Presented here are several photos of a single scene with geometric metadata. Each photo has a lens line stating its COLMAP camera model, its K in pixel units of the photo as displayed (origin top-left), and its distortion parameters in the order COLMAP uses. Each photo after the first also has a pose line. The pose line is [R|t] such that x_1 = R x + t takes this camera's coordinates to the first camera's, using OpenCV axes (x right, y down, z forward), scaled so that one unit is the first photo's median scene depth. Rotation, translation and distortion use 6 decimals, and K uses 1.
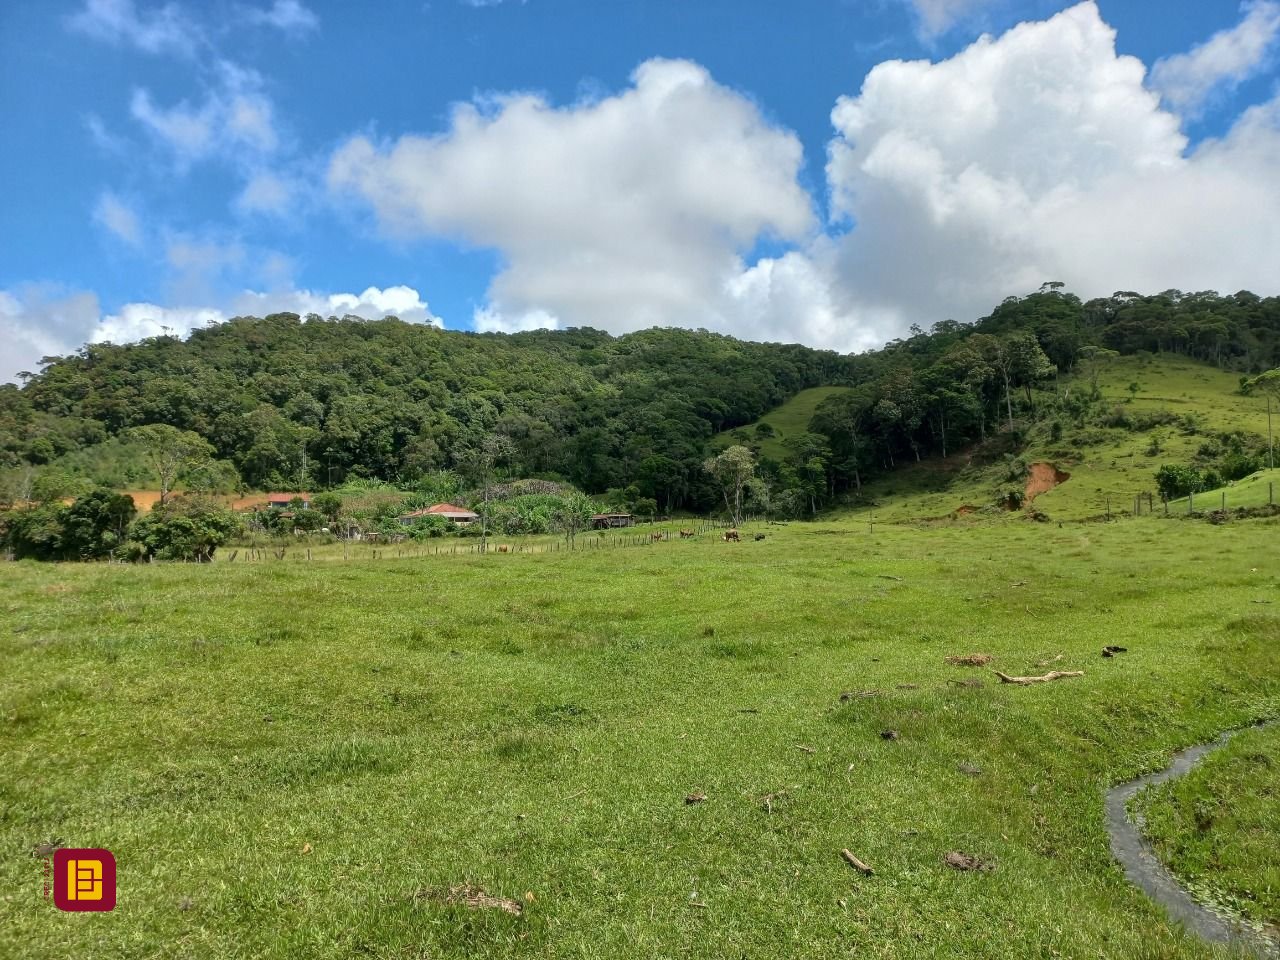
lens RADIAL K [[924.4, 0, 640.9], [0, 924.4, 486.6], [0, 0, 1]] dist [0.073321, -0.074692]
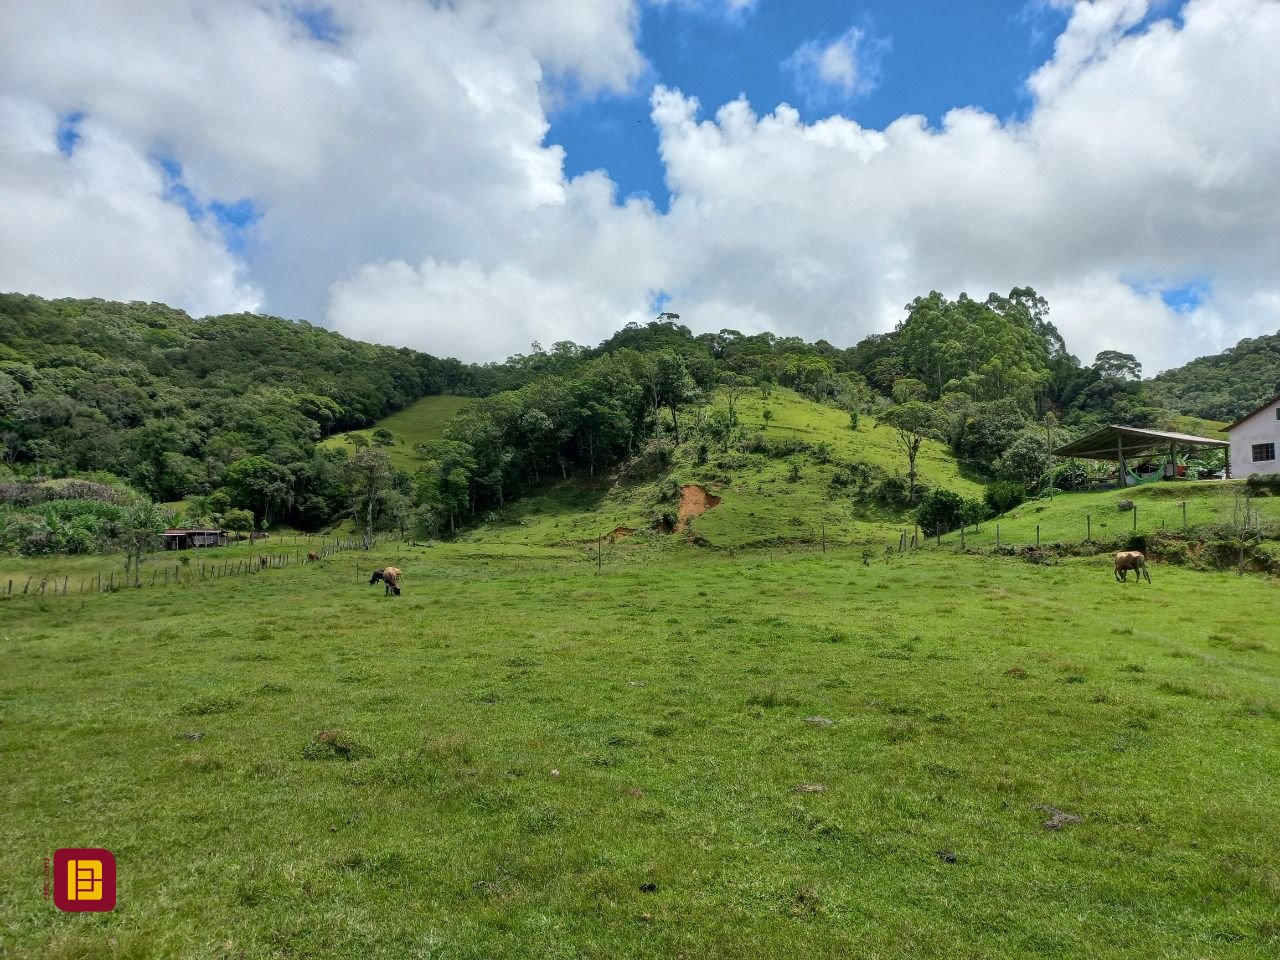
lens RADIAL K [[924.4, 0, 643.4], [0, 924.4, 474.6], [0, 0, 1]] dist [0.073321, -0.074692]
pose [[0.908233, 0.045653, 0.415967, -0.011719], [-0.033325, 0.998765, -0.036854, 0.000733], [-0.417136, 0.019610, 0.908633, 0.092924]]
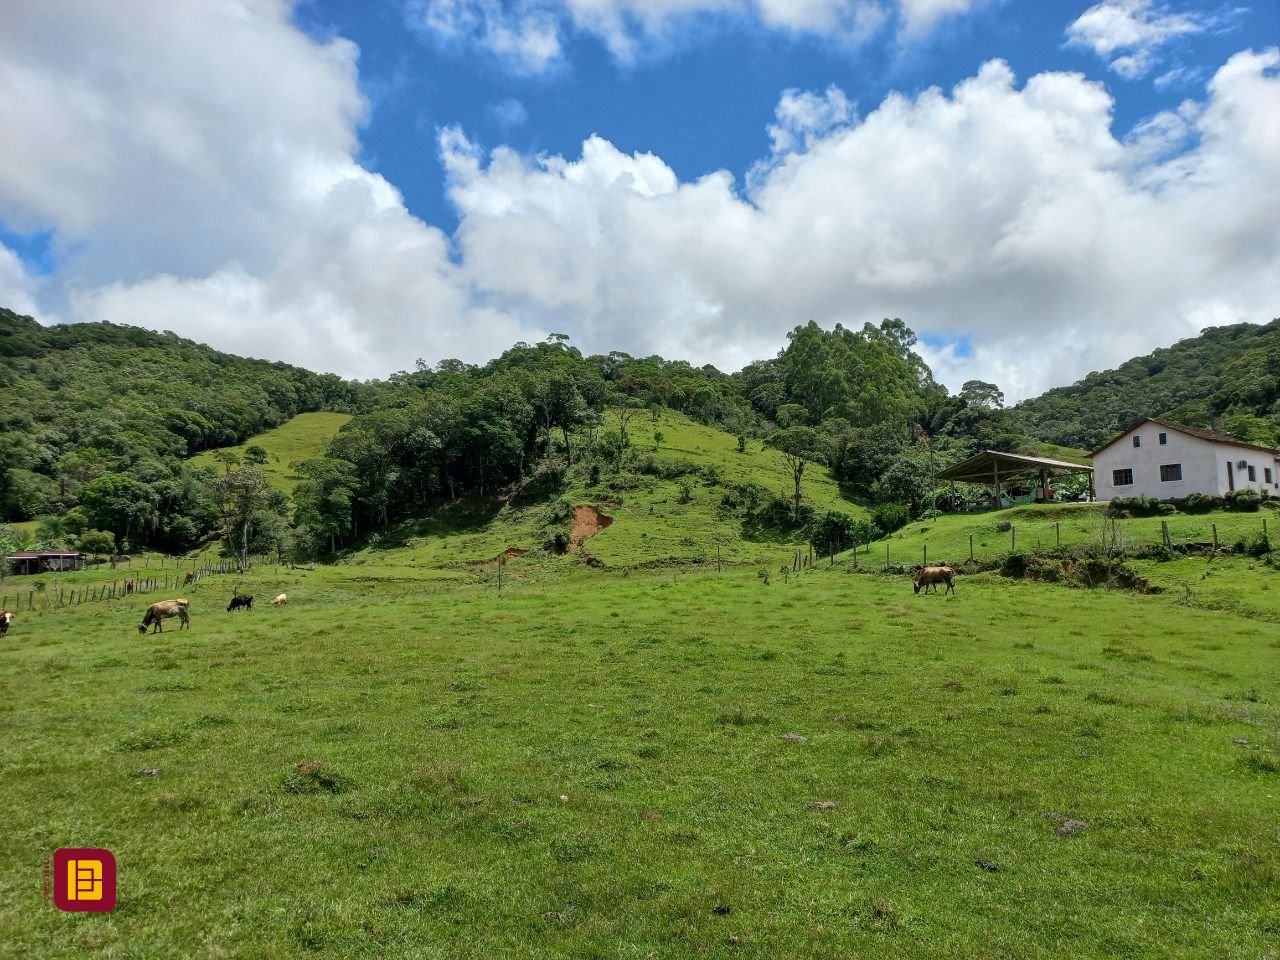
lens RADIAL K [[924.4, 0, 643.4], [0, 924.4, 477.3], [0, 0, 1]] dist [0.073321, -0.074692]
pose [[0.849752, 0.060089, 0.523746, -0.015524], [-0.033223, 0.997612, -0.060553, 0.000956], [-0.526134, 0.034055, 0.849719, 0.095166]]
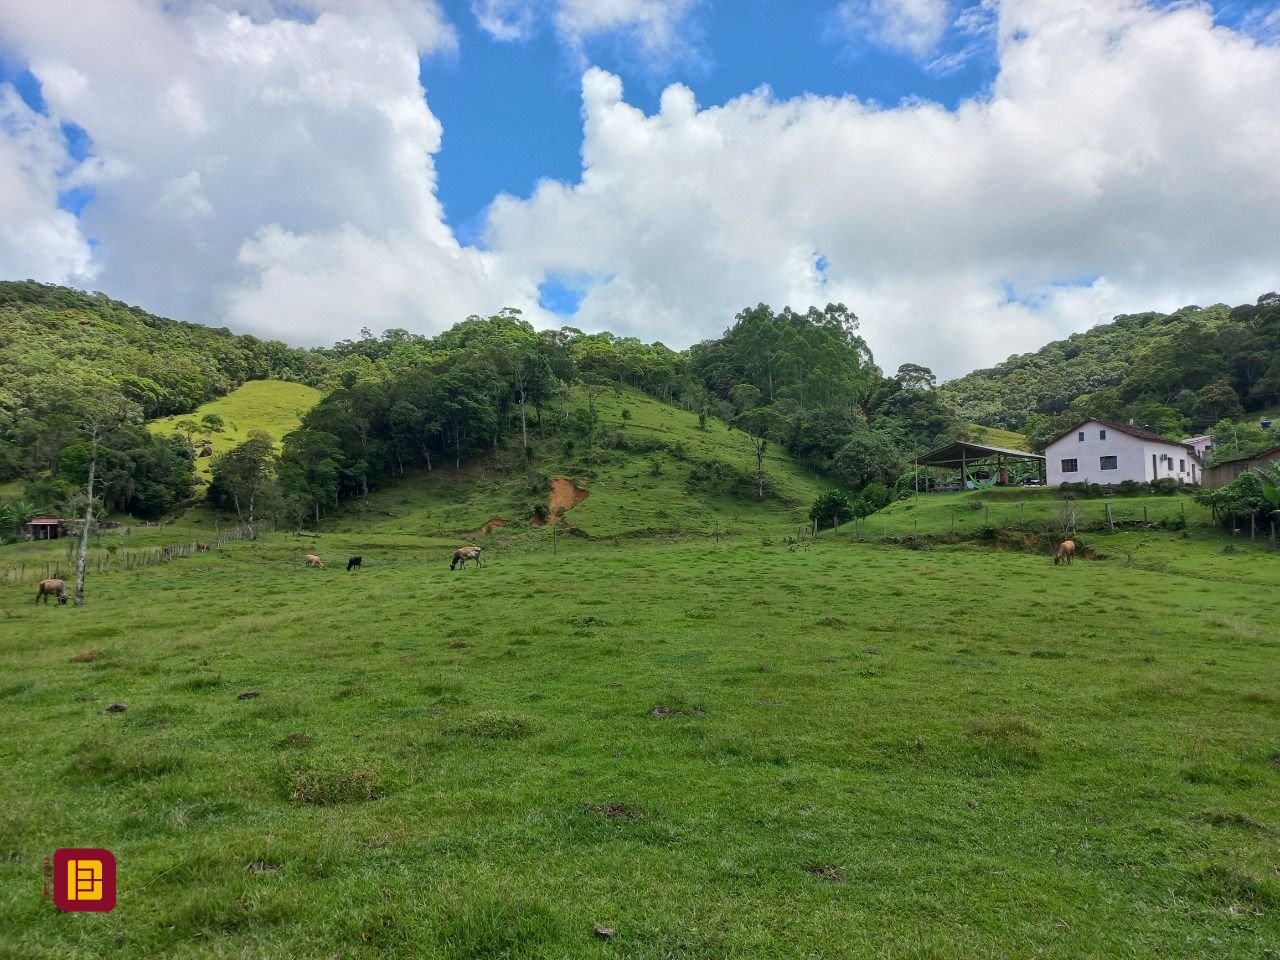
lens RADIAL K [[924.4, 0, 641.6], [0, 924.4, 479.4], [0, 0, 1]] dist [0.073321, -0.074692]
pose [[0.806356, 0.051901, 0.589149, -0.064274], [-0.042626, 0.998652, -0.029635, 0.001001], [-0.589892, -0.001217, 0.807481, 0.077723]]
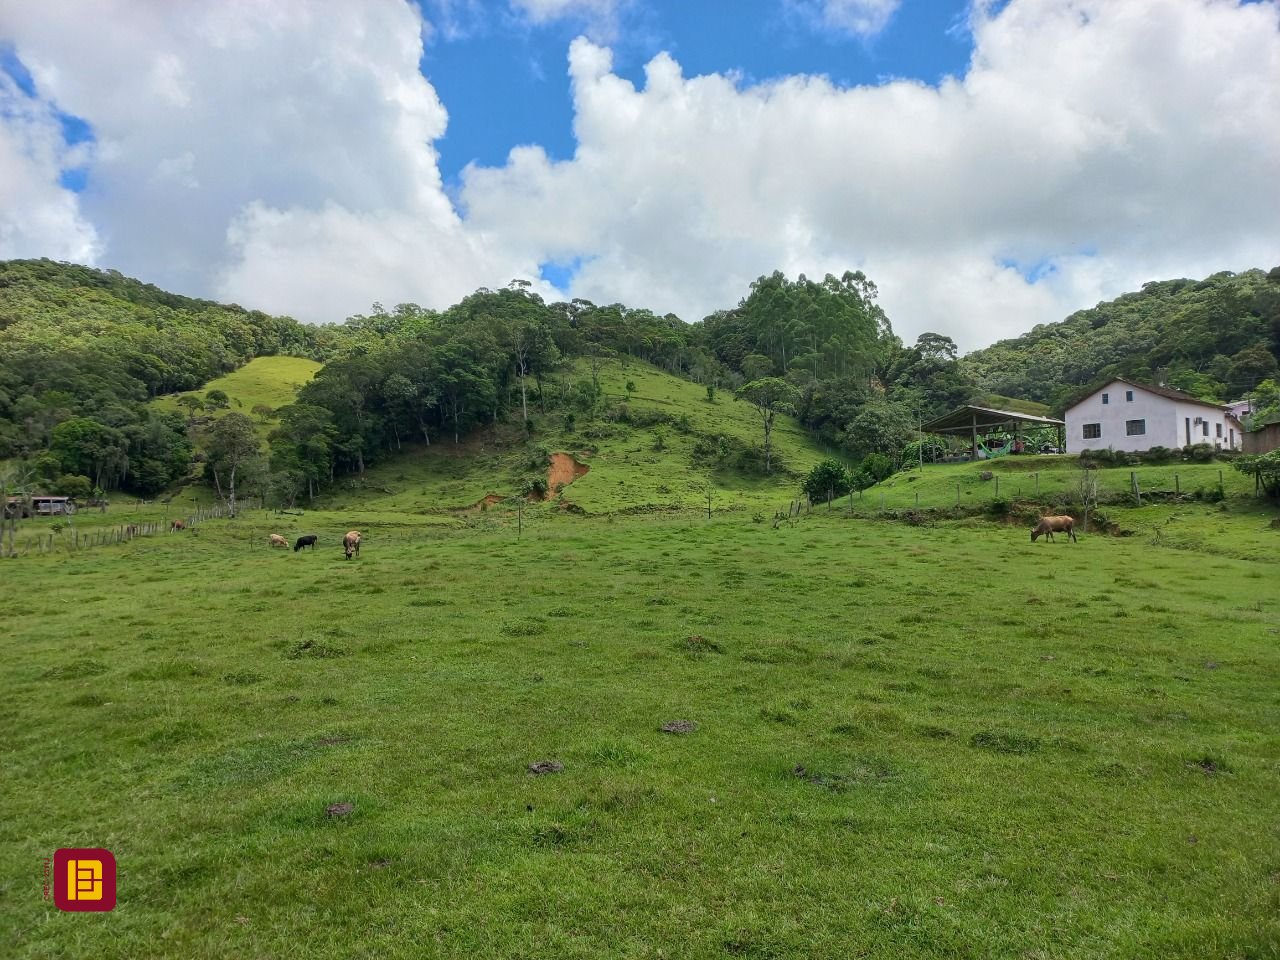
lens RADIAL K [[924.4, 0, 639.9], [0, 924.4, 468.5], [0, 0, 1]] dist [0.073321, -0.074692]
pose [[0.821670, 0.038872, 0.568637, -0.039017], [-0.037241, 0.999201, -0.014492, 0.001273], [-0.568746, -0.009269, 0.822461, 0.090090]]
